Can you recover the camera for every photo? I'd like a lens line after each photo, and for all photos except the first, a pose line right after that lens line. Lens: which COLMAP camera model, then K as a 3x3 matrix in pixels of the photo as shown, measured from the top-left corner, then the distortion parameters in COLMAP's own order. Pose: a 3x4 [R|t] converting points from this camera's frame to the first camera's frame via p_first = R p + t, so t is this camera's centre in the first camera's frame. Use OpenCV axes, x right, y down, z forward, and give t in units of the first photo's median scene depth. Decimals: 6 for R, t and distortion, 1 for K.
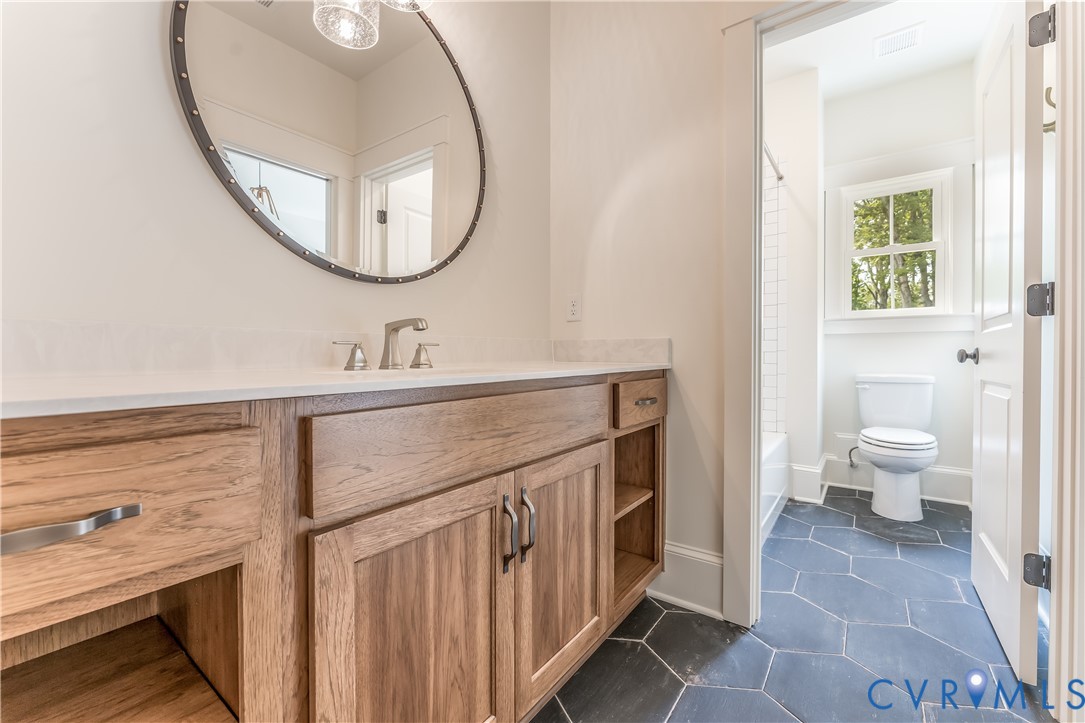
lens RADIAL K [[443.1, 0, 542.5], [0, 443.1, 361.5], [0, 0, 1]] dist [0.000151, 0.000088]
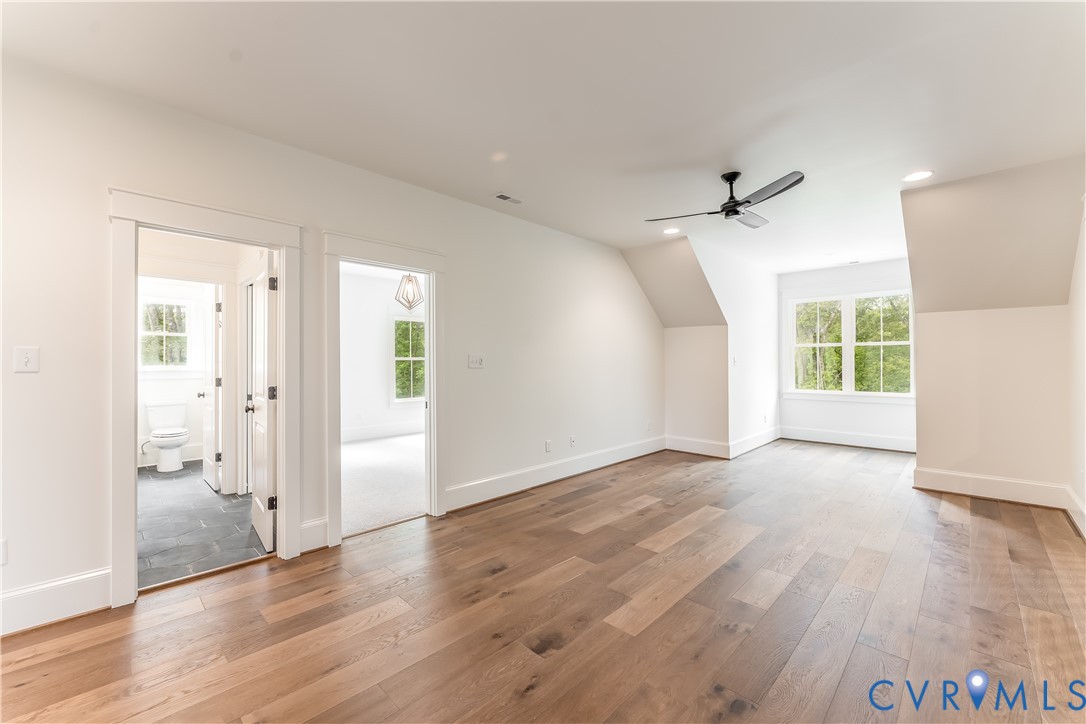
lens RADIAL K [[443.5, 0, 543.0], [0, 443.5, 362.0], [0, 0, 1]] dist [0.000151, 0.000088]
pose [[0.153530, 0.003175, 0.988139, -1.451526], [0.010617, 0.999932, -0.004862, -0.183588], [-0.988087, 0.011238, 0.153486, -1.541407]]
